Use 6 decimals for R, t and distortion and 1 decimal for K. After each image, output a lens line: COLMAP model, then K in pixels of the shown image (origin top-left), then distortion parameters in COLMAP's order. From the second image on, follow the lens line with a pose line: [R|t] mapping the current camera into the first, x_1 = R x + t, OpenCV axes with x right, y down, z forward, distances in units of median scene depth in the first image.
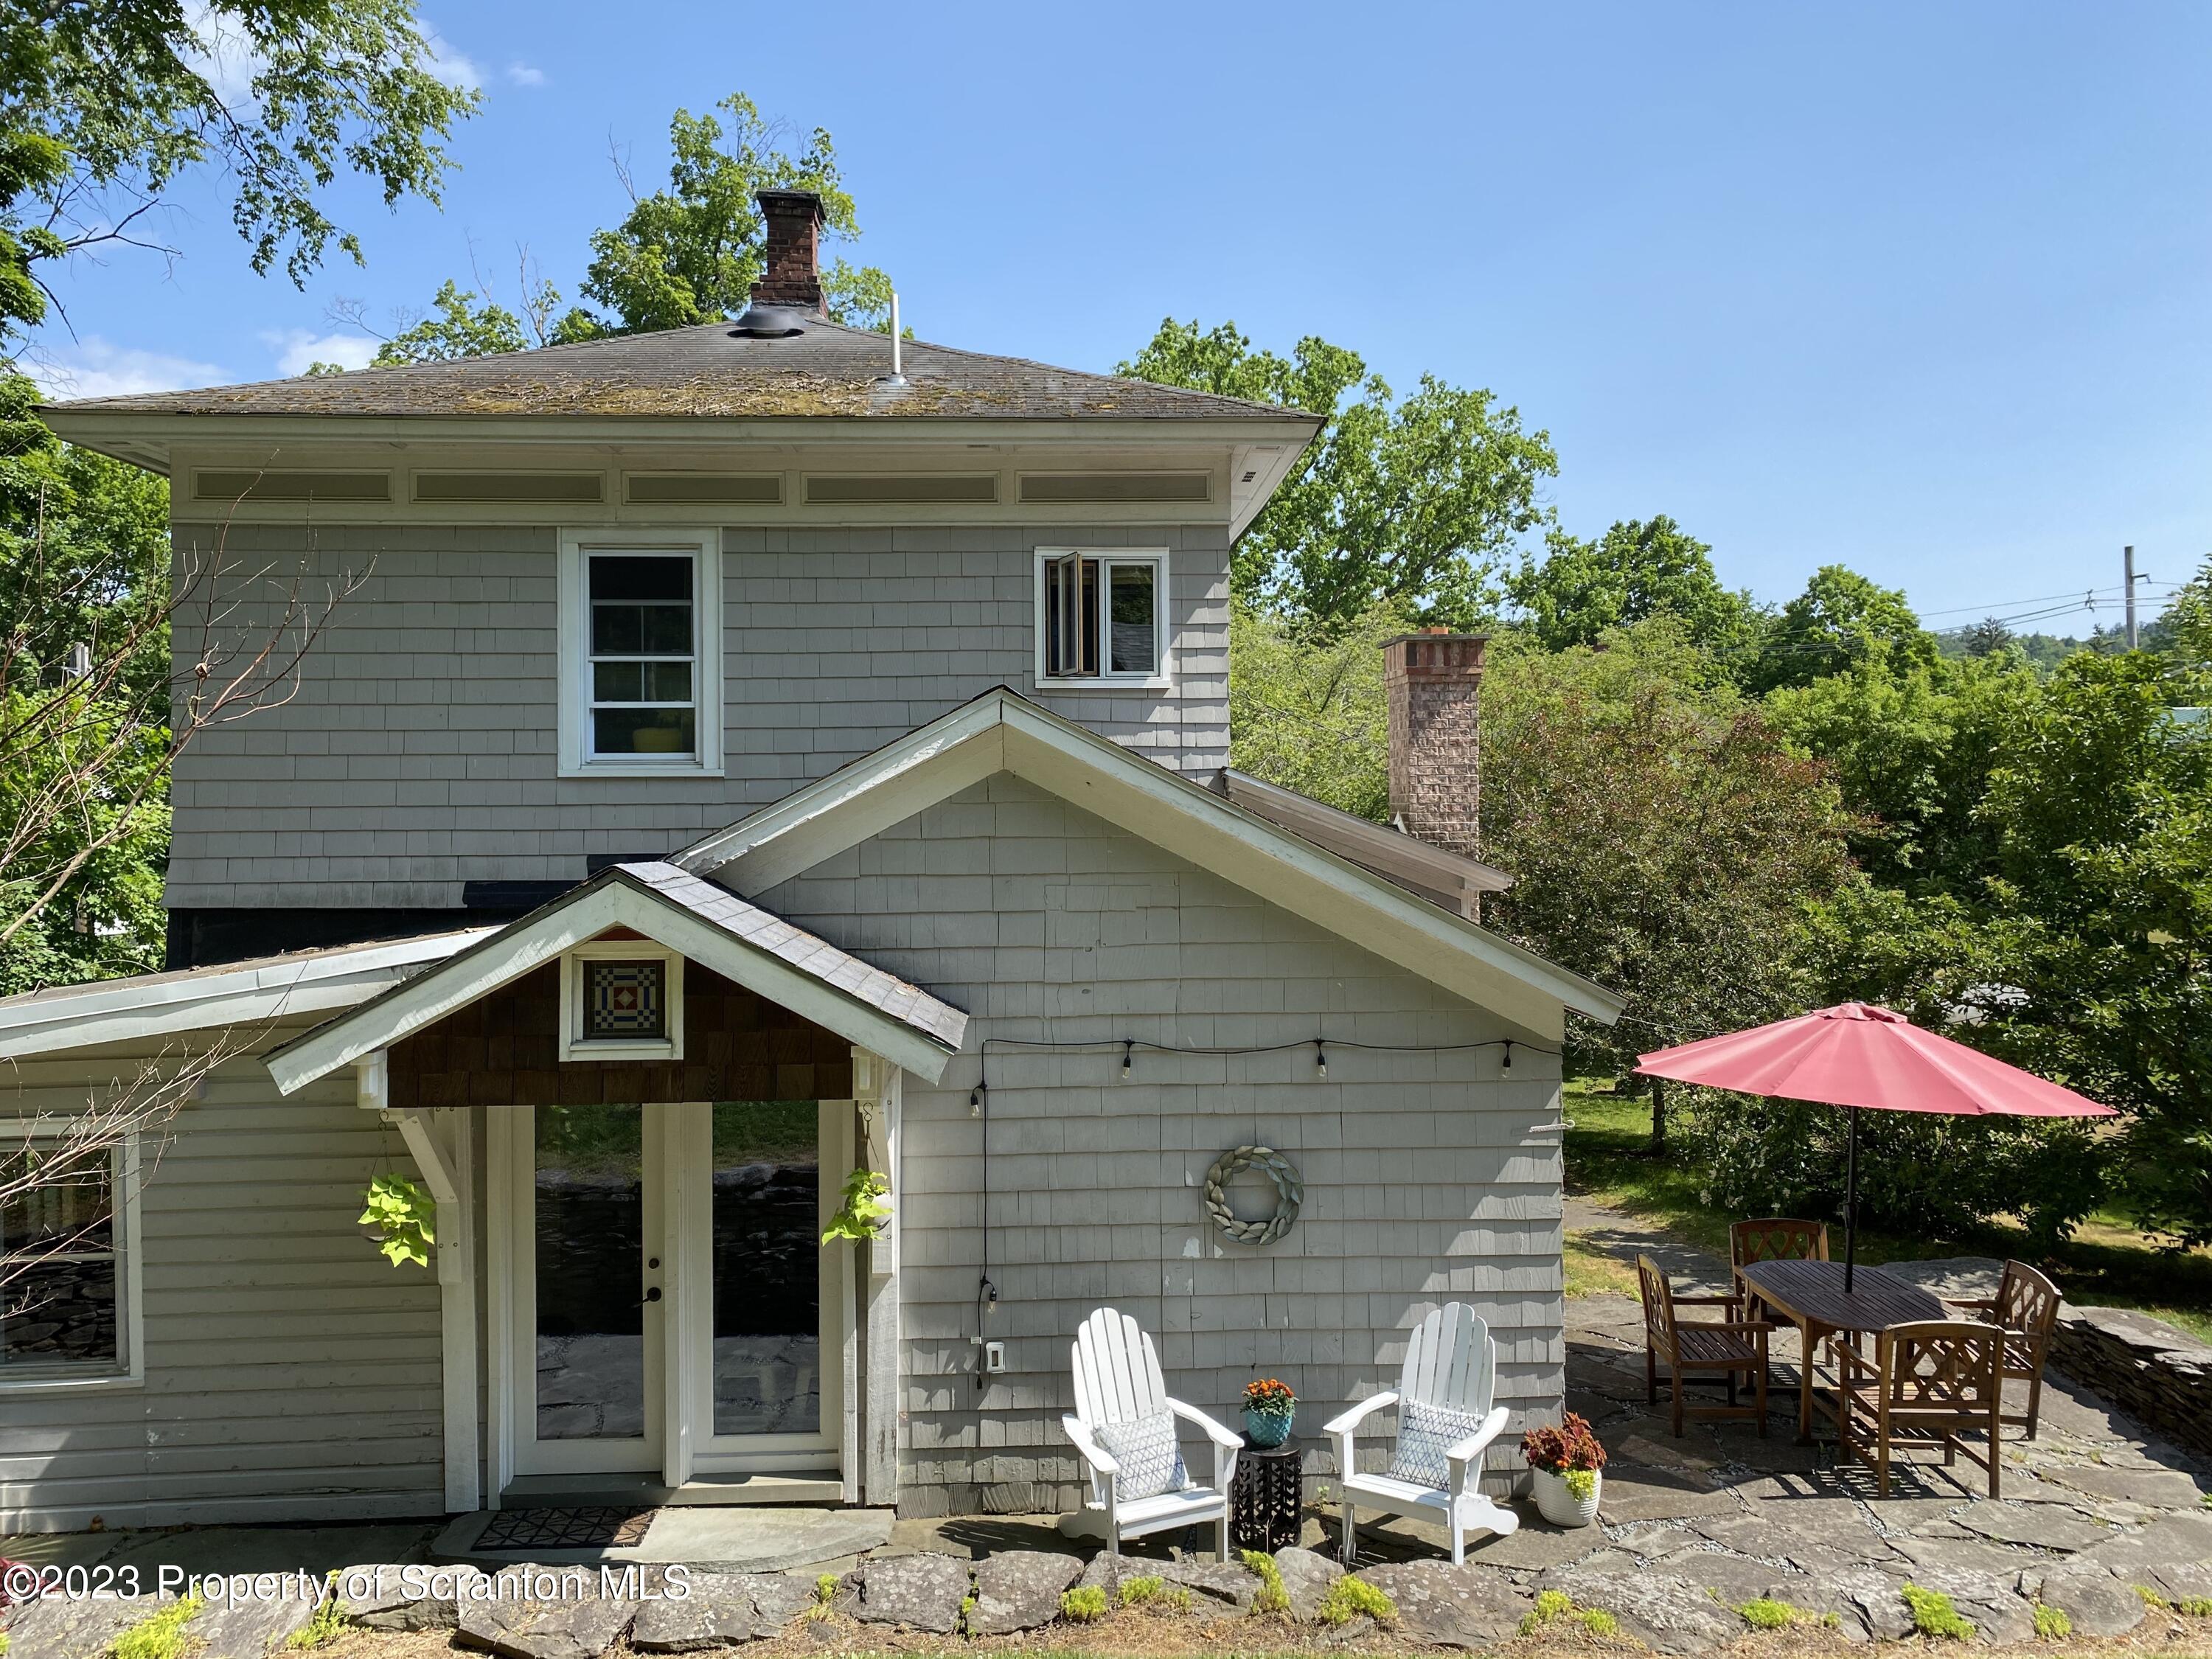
lens RADIAL K [[1667.1, 0, 1106.0], [0, 1667.1, 829.5], [0, 0, 1]] dist [0.005638, -0.000123]
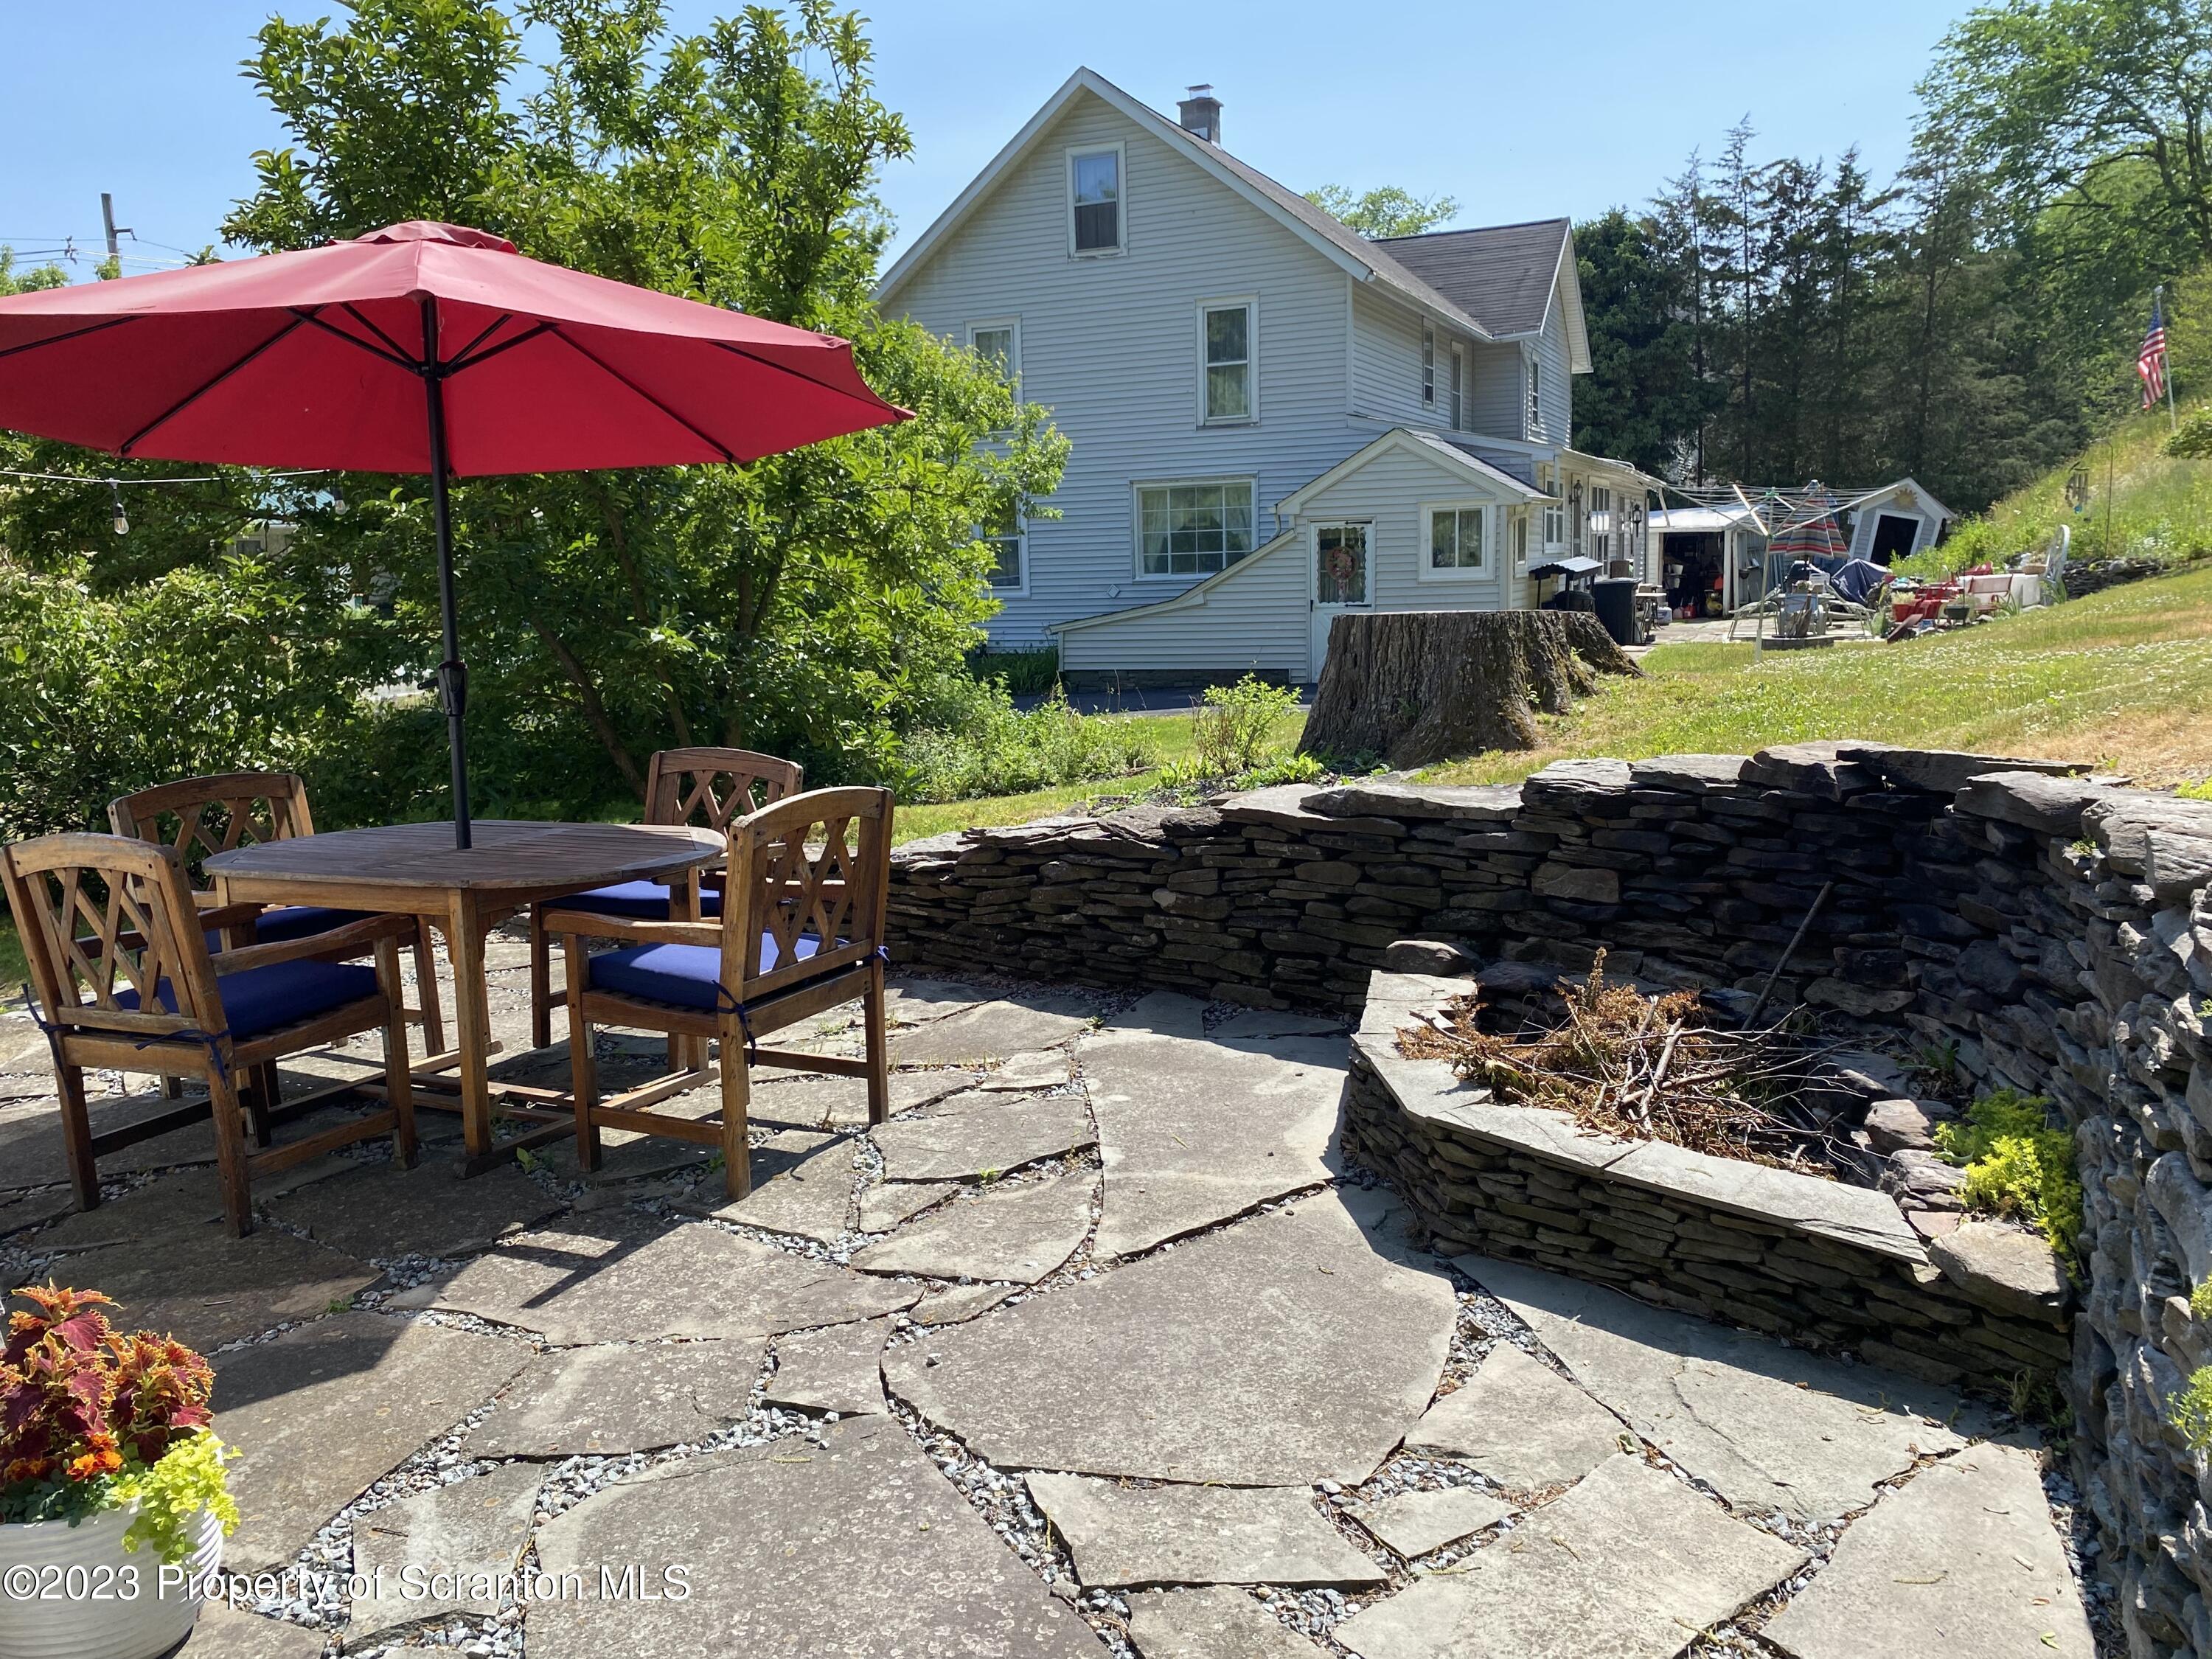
lens RADIAL K [[1667.1, 0, 1106.0], [0, 1667.1, 829.5], [0, 0, 1]] dist [0.005638, -0.000123]
pose [[0.438198, -0.147632, 0.886672, 0.113329], [0.038536, 0.988599, 0.145559, 0.226624], [-0.898052, -0.029615, 0.438891, 0.677444]]
